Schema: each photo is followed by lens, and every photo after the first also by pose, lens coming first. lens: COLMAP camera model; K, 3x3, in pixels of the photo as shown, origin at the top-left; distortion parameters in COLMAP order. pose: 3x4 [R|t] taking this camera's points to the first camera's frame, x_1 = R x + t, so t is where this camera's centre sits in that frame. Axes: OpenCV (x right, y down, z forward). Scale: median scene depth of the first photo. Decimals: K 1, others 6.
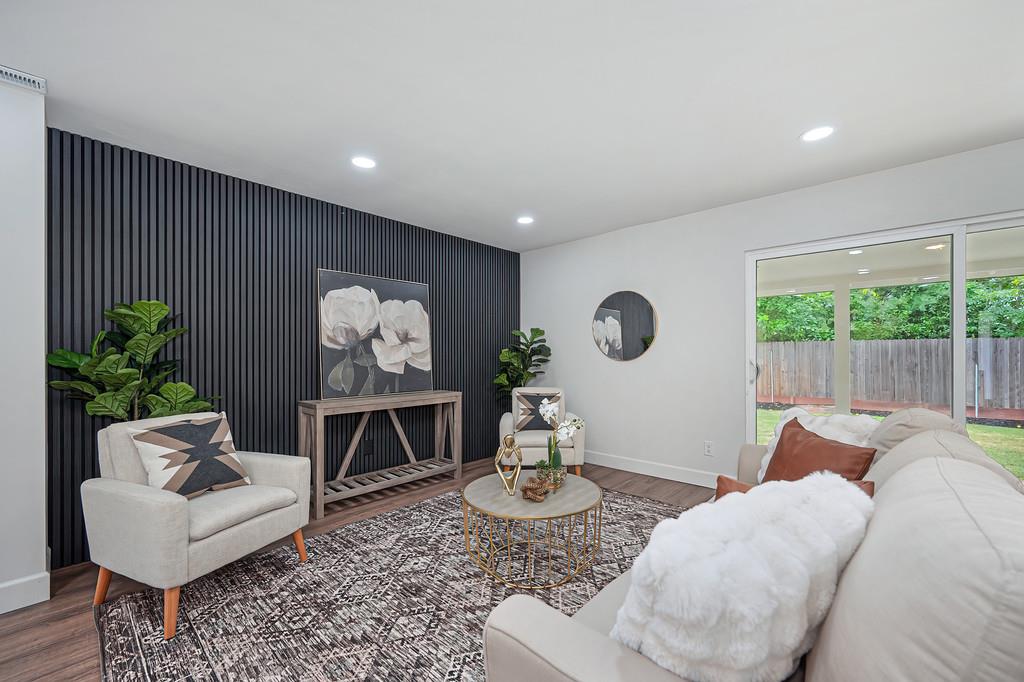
lens RADIAL K [[409.1, 0, 513.0], [0, 409.1, 345.0], [0, 0, 1]] dist [0.000309, 0.000201]
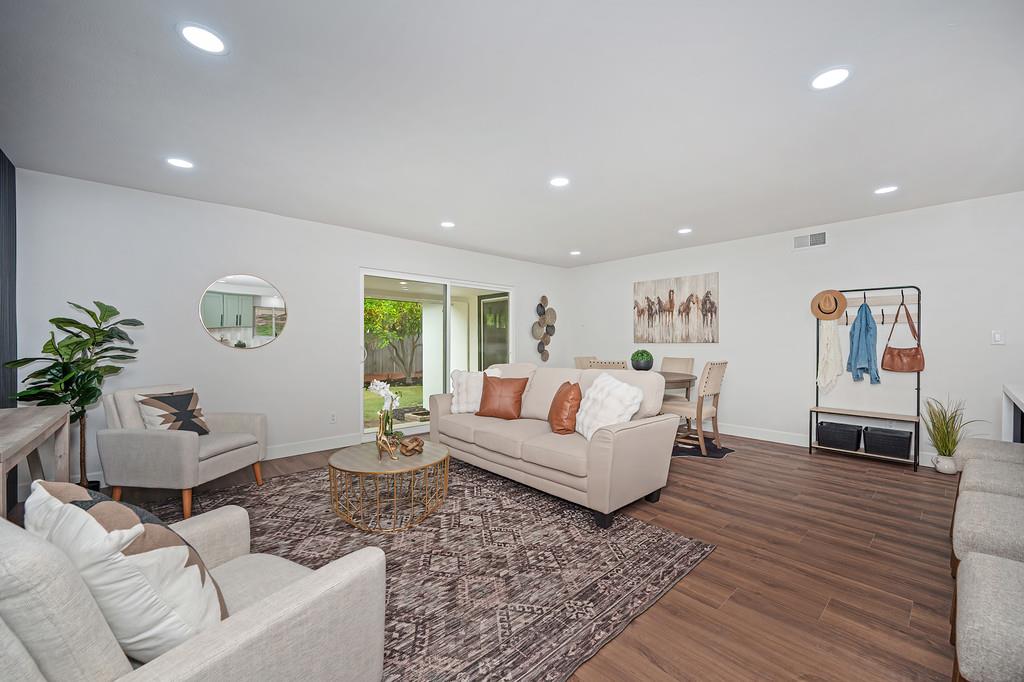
lens RADIAL K [[409.1, 0, 513.0], [0, 409.1, 345.0], [0, 0, 1]] dist [0.000309, 0.000201]
pose [[0.096080, -0.003569, 0.995367, -0.734968], [-0.025064, 0.999668, 0.006004, 0.011299], [-0.995058, -0.025525, 0.095959, 0.354985]]
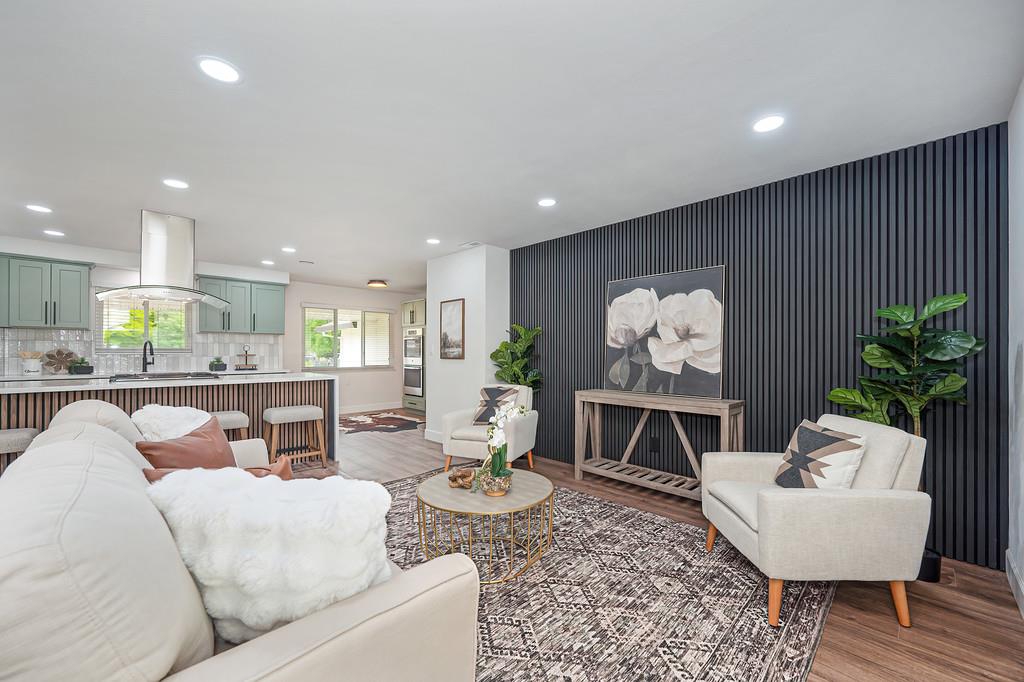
lens RADIAL K [[401.8, 0, 515.1], [0, 401.8, 345.0], [0, 0, 1]] dist [-0.000425, -0.000066]
pose [[-0.047734, -0.016643, -0.998721, 0.691902], [0.022213, 0.999596, -0.017719, 0.014567], [0.998613, -0.023031, -0.047345, 0.743737]]
